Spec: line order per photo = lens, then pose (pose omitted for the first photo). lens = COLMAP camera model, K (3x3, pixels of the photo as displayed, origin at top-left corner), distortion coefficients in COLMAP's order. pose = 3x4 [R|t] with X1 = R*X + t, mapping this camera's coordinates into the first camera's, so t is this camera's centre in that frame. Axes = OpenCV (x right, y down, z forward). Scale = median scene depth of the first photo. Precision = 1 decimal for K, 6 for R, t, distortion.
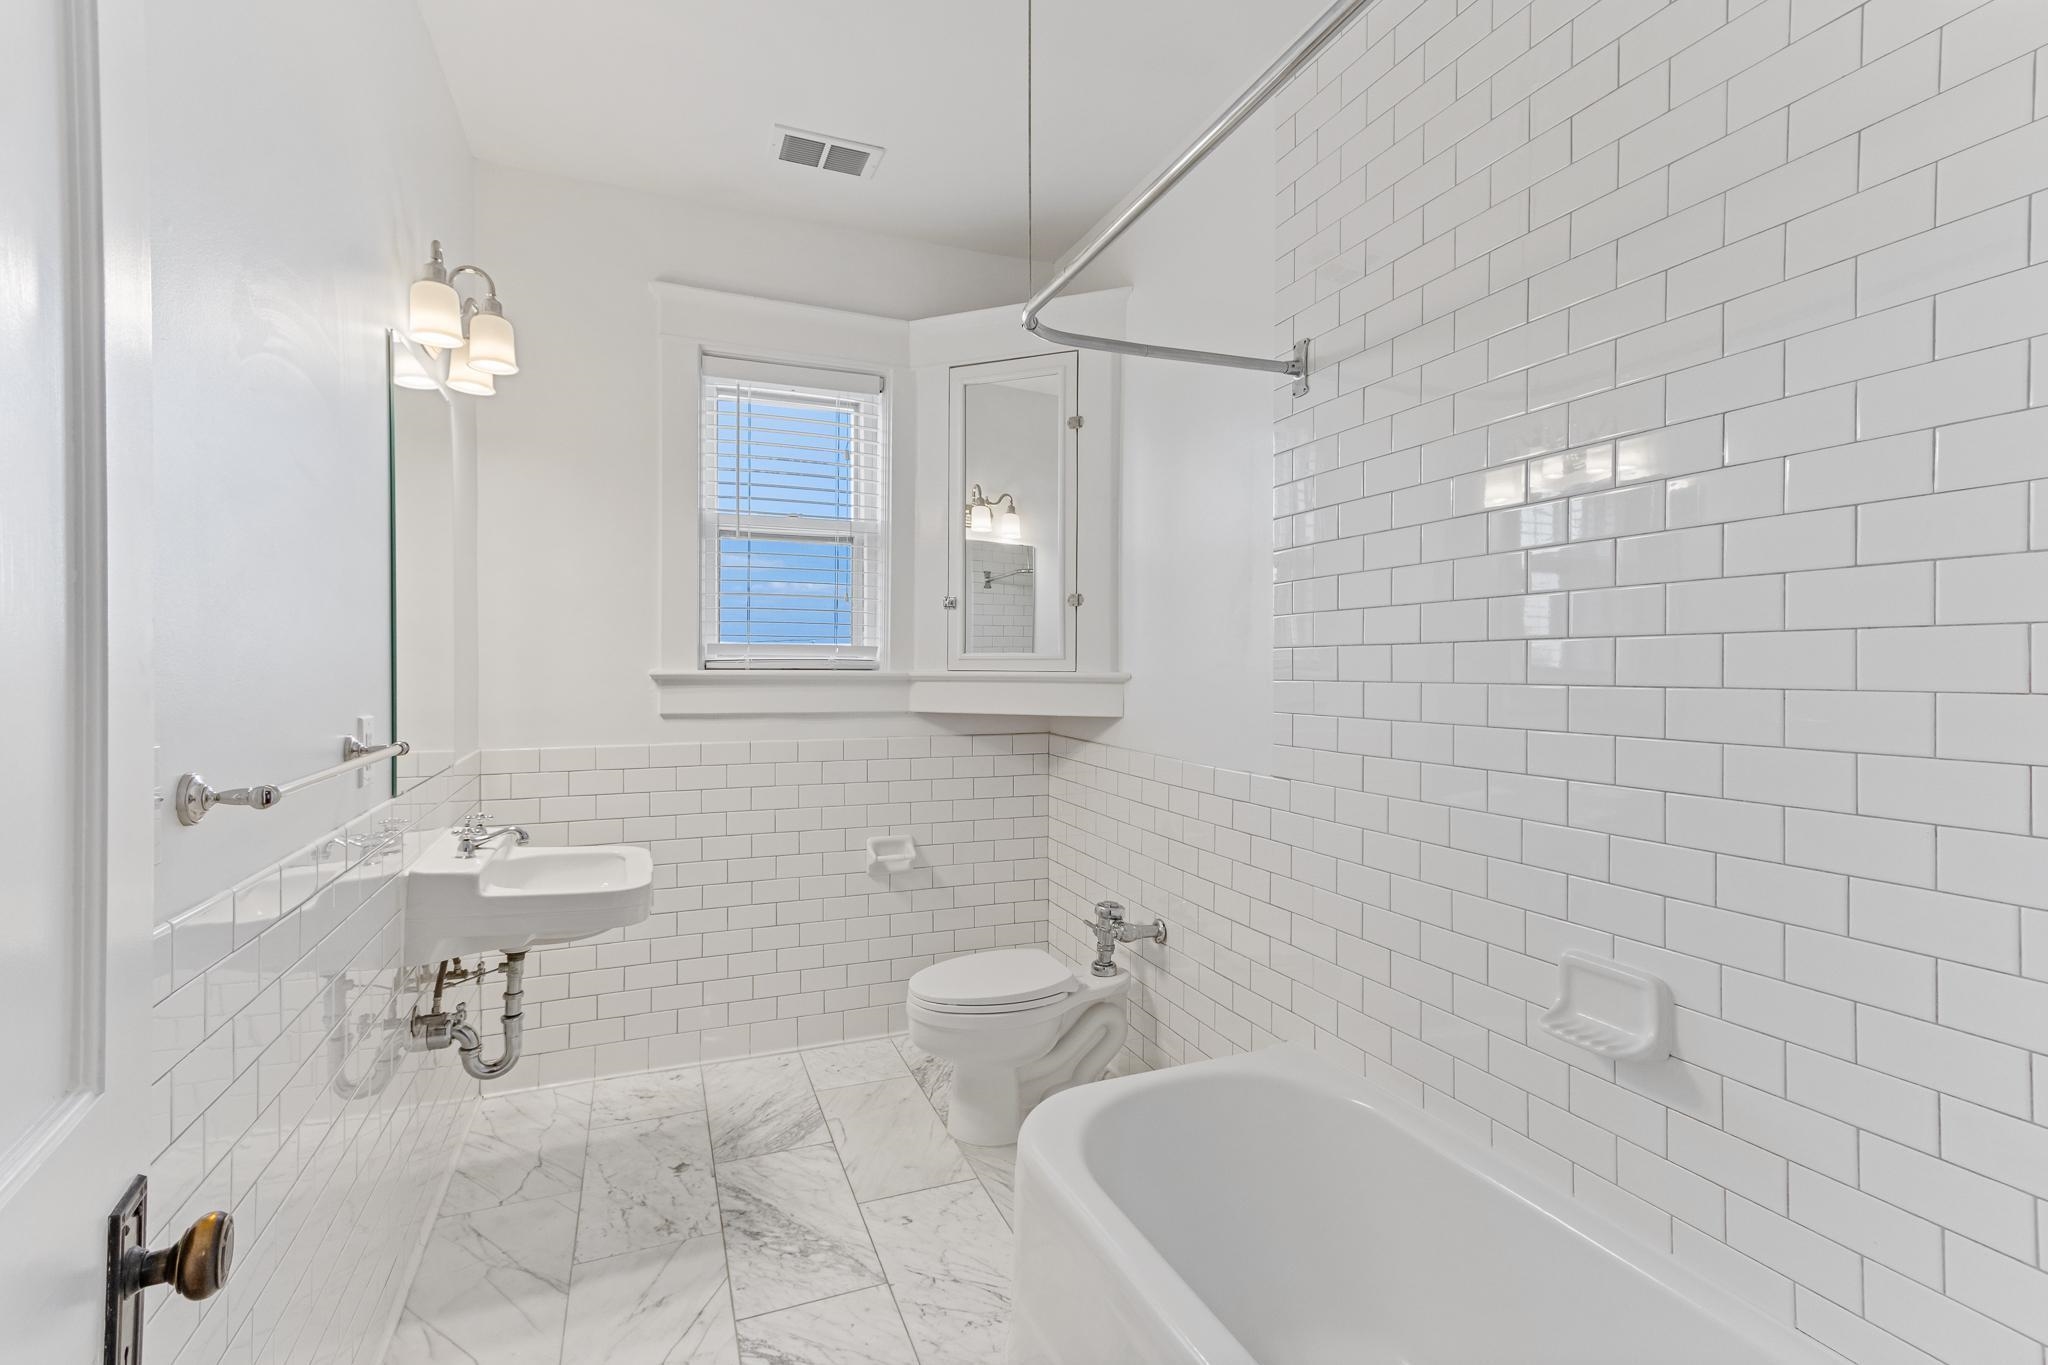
lens RADIAL K [[940.4, 0, 1013.5], [0, 940.4, 675.2], [0, 0, 1]] dist [0.026511, 0.000006]
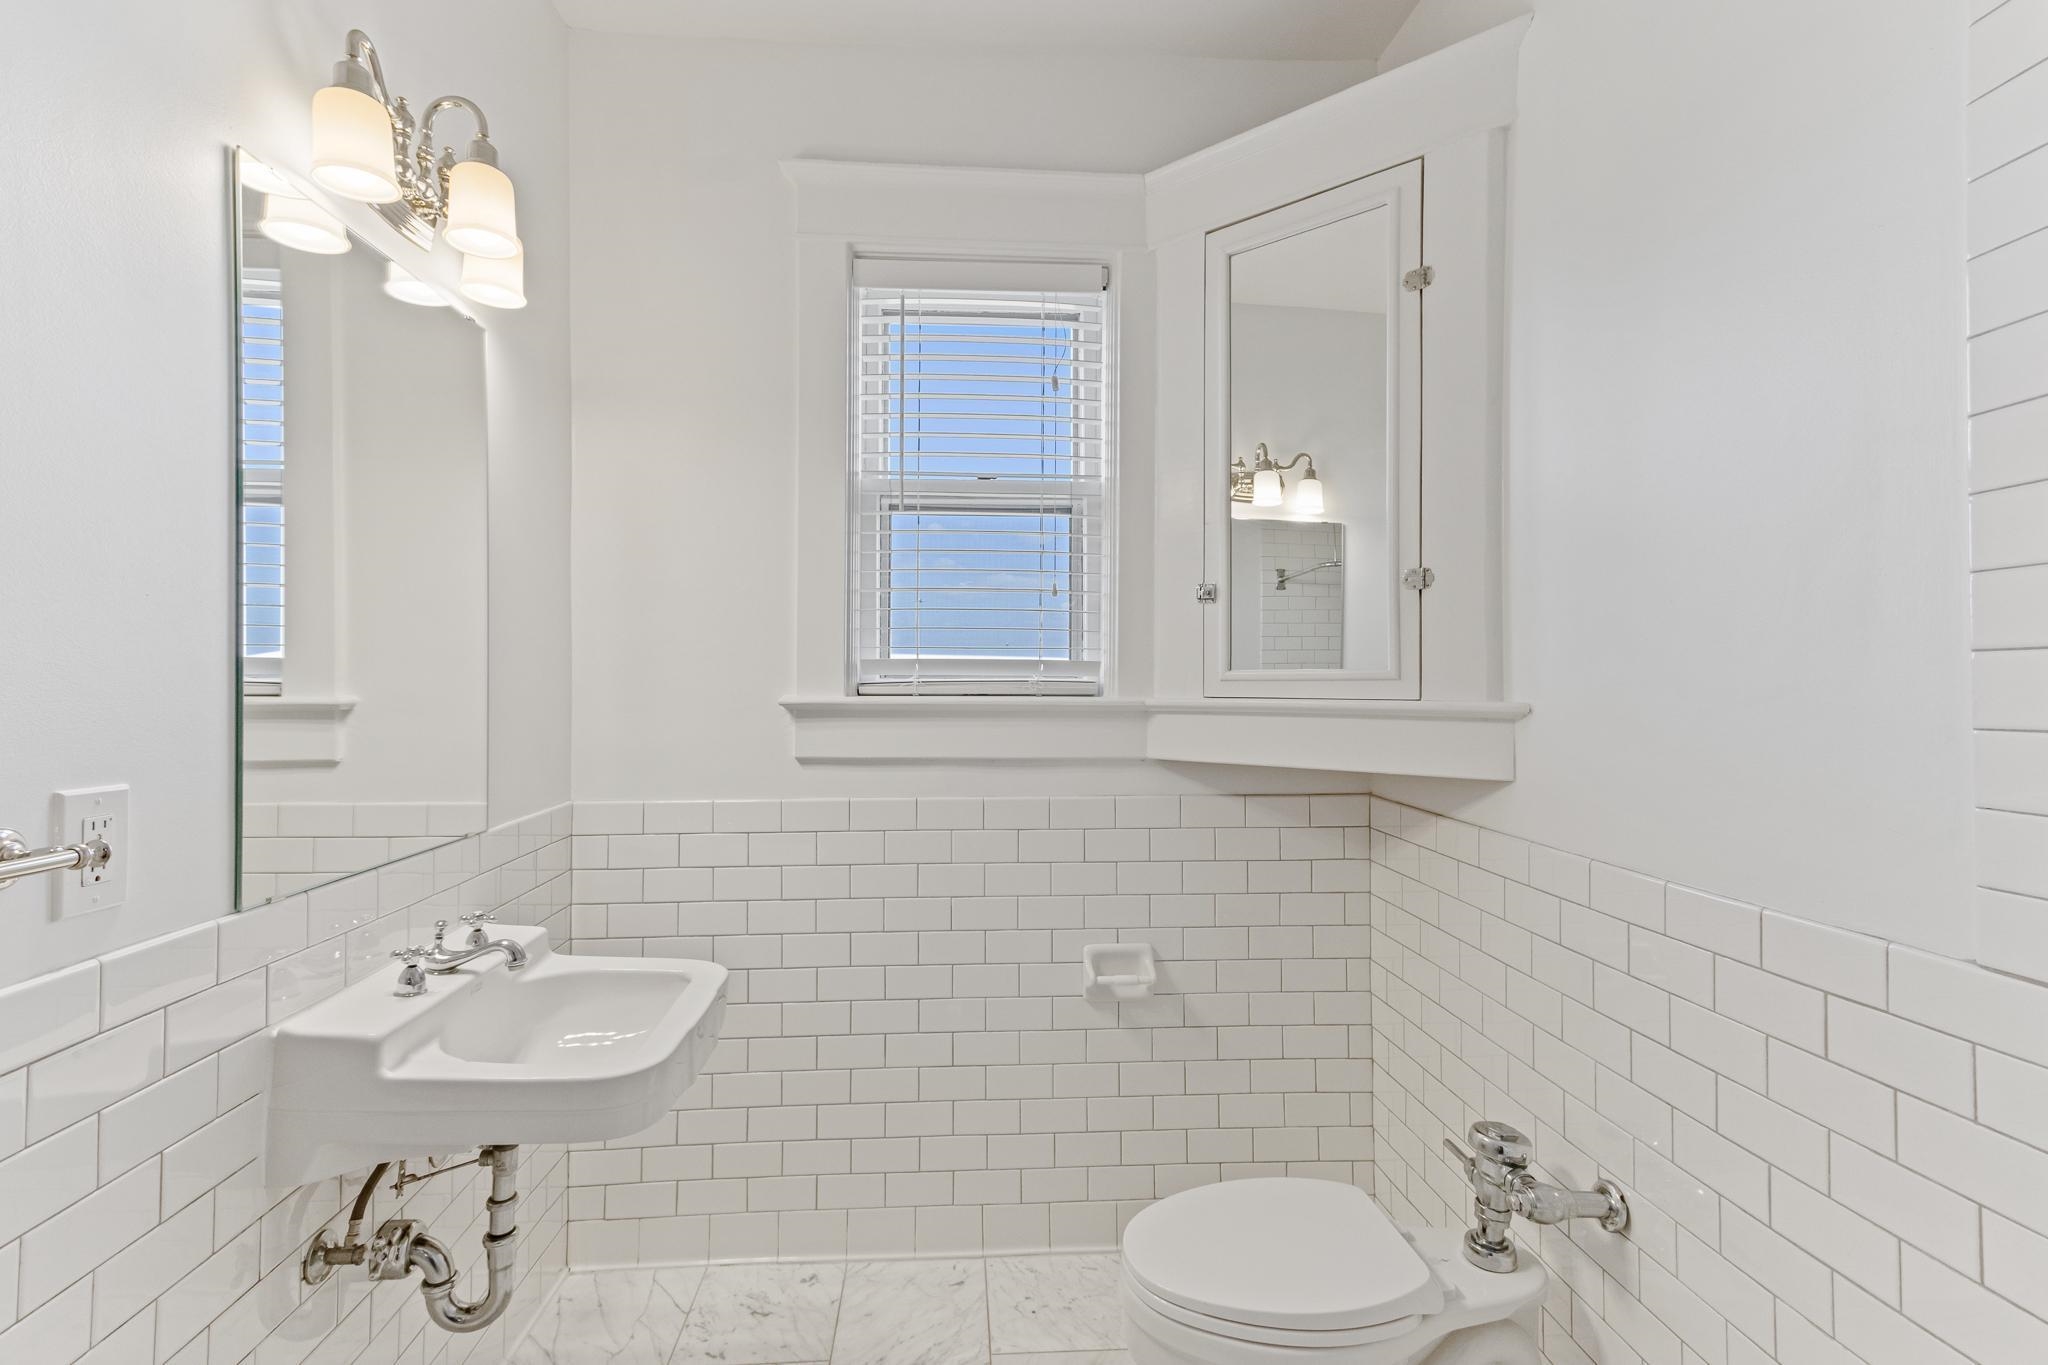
lens RADIAL K [[940.4, 0, 1013.5], [0, 940.4, 675.2], [0, 0, 1]] dist [0.026511, 0.000006]
pose [[0.951172, -0.005542, -0.308613, 0.006330], [-0.000899, 0.999785, -0.020722, -0.006822], [0.308661, 0.019987, 0.950962, 0.355276]]
